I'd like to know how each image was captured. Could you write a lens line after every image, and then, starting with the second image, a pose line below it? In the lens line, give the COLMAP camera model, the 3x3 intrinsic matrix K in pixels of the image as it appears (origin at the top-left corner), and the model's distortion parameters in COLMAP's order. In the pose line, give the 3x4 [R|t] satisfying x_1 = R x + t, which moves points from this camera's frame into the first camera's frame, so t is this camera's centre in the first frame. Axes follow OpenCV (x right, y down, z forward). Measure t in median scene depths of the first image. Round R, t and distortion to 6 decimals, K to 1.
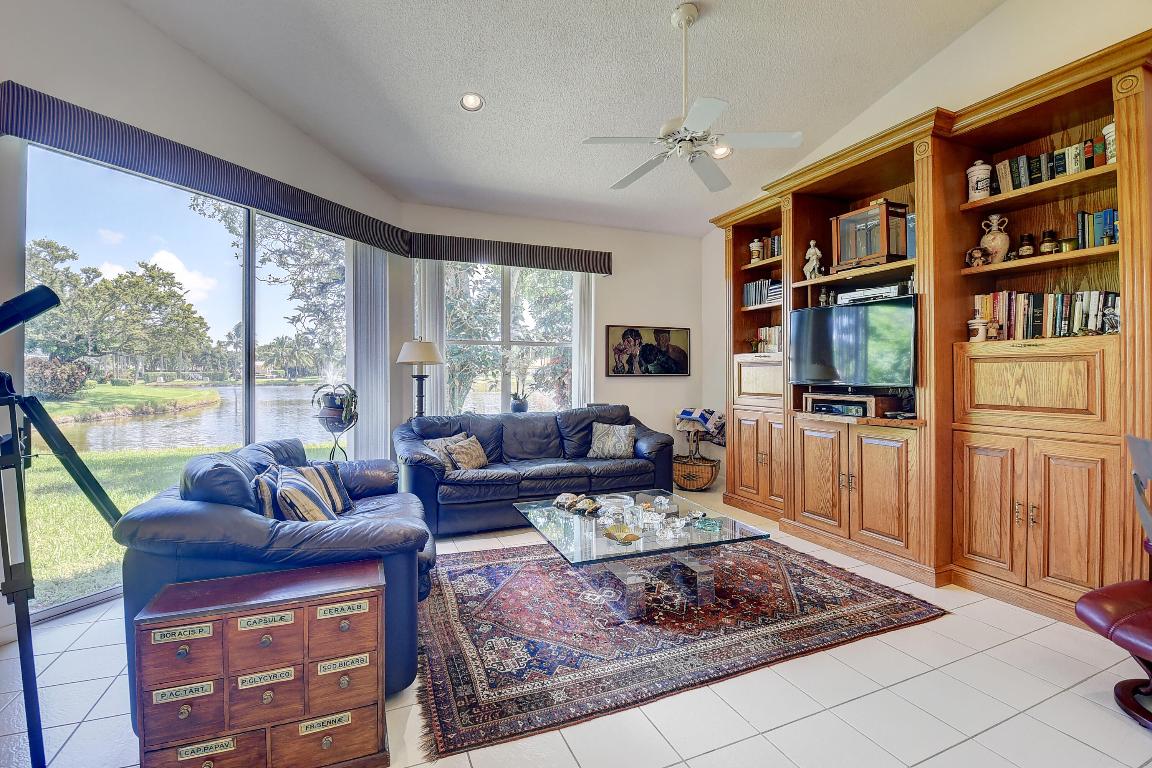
lens RADIAL K [[504.3, 0, 572.4], [0, 504.3, 374.9], [0, 0, 1]] dist [-0.001354, -0.017139]
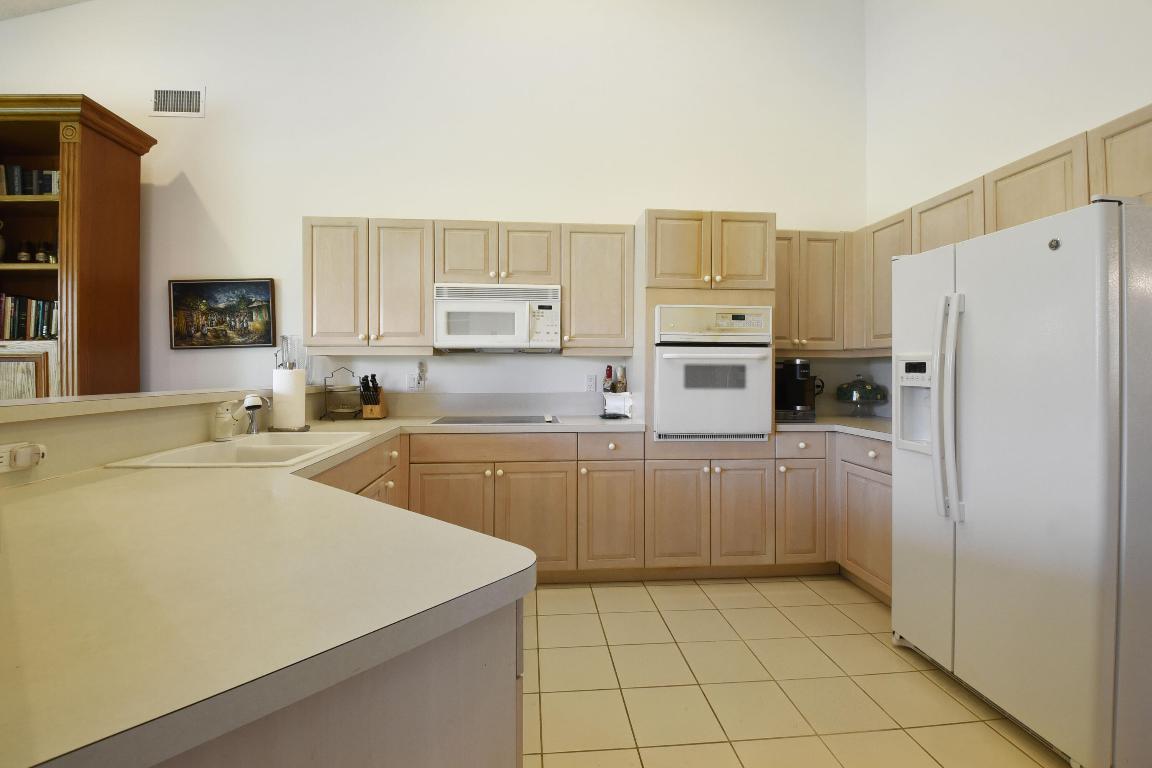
lens RADIAL K [[504.3, 0, 569.8], [0, 504.3, 370.2], [0, 0, 1]] dist [-0.001354, -0.017139]
pose [[0.302353, -0.002310, 0.953193, 0.217013], [0.006708, 0.999977, 0.000296, -0.000036], [-0.953172, 0.006305, 0.302362, -0.338541]]
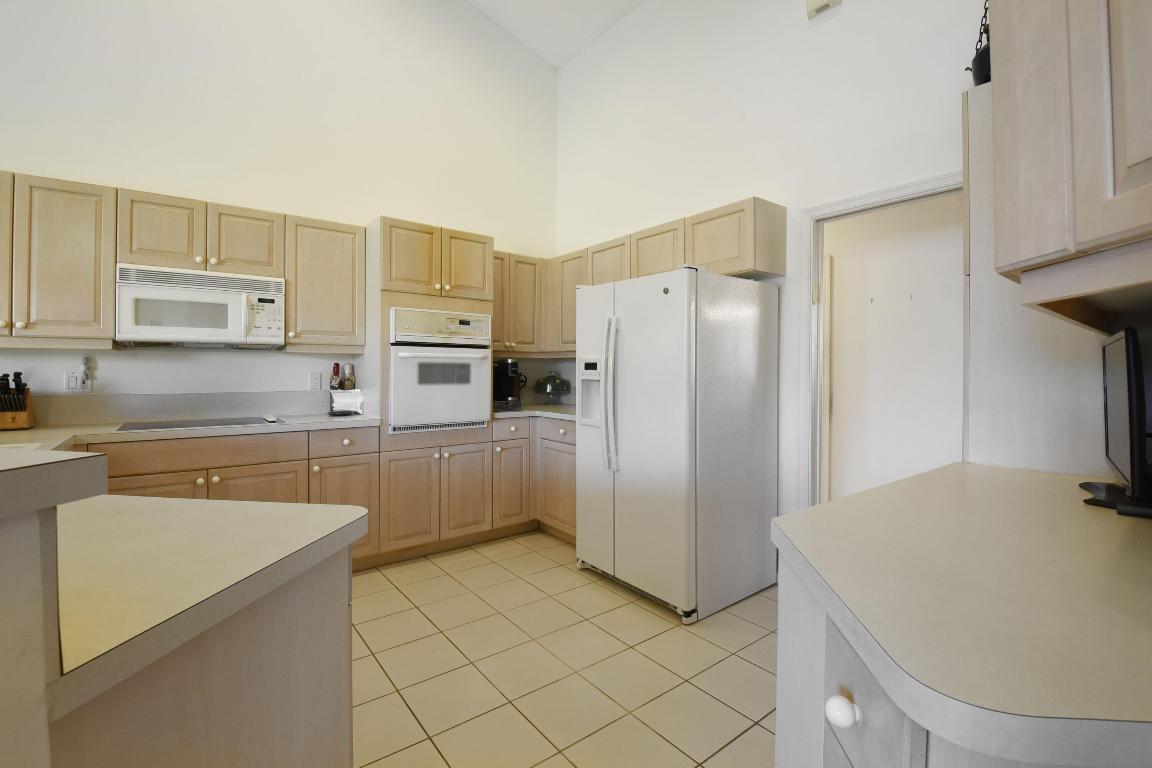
lens RADIAL K [[504.3, 0, 575.6], [0, 504.3, 371.5], [0, 0, 1]] dist [-0.001354, -0.017139]
pose [[-0.275377, -0.009080, 0.961294, 0.107619], [0.003462, 0.999940, 0.010436, -0.000401], [-0.961330, 0.006202, -0.275329, -0.293656]]
